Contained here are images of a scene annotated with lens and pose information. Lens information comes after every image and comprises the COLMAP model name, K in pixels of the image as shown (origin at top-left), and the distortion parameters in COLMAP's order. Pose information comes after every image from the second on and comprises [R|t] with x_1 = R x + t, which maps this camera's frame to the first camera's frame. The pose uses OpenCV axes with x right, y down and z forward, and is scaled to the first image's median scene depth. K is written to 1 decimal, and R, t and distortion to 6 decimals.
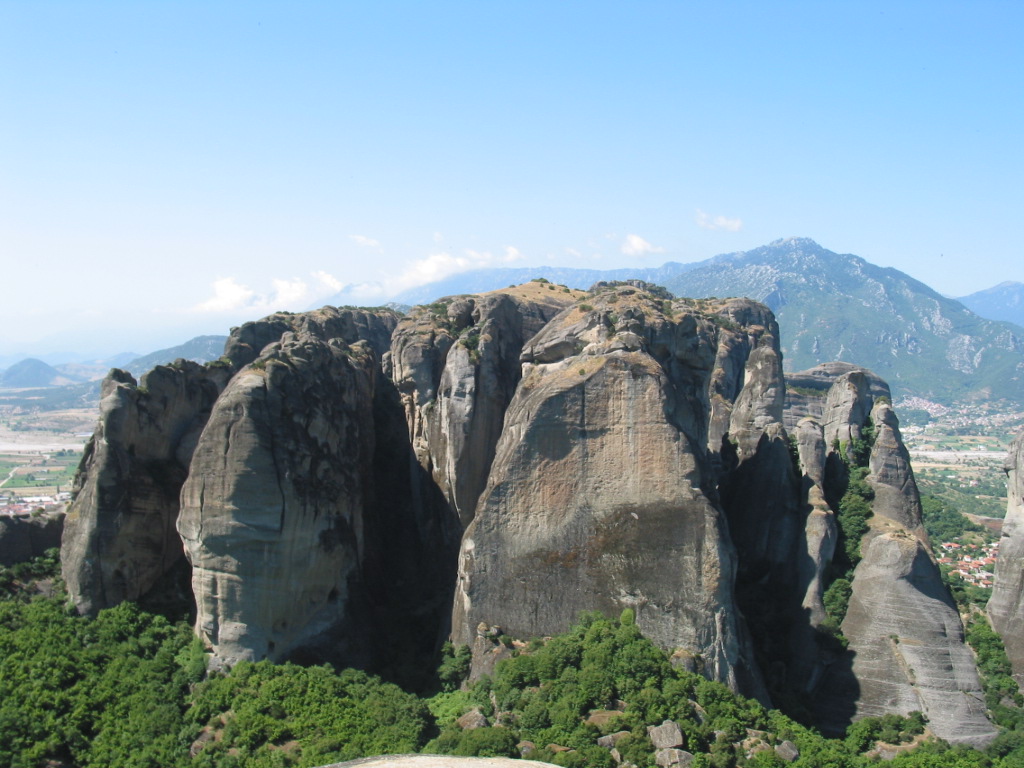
lens RADIAL K [[1030.0, 0, 512.0], [0, 1030.0, 384.0], [0, 0, 1]] dist [-0.162181, 0.166161]
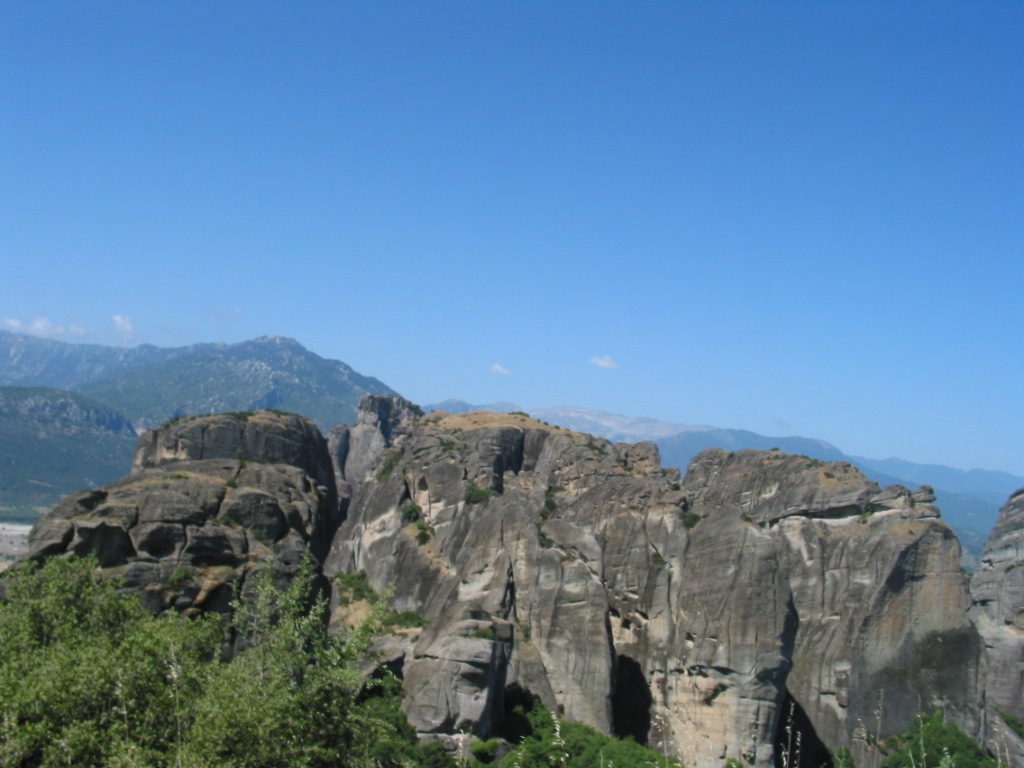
lens RADIAL K [[1030.0, 0, 512.0], [0, 1030.0, 384.0], [0, 0, 1]] dist [-0.162181, 0.166161]
pose [[0.850161, 0.115916, 0.513605, -0.231318], [-0.069327, 0.991617, -0.109043, -0.005240], [-0.521939, 0.057097, 0.851070, 0.030988]]
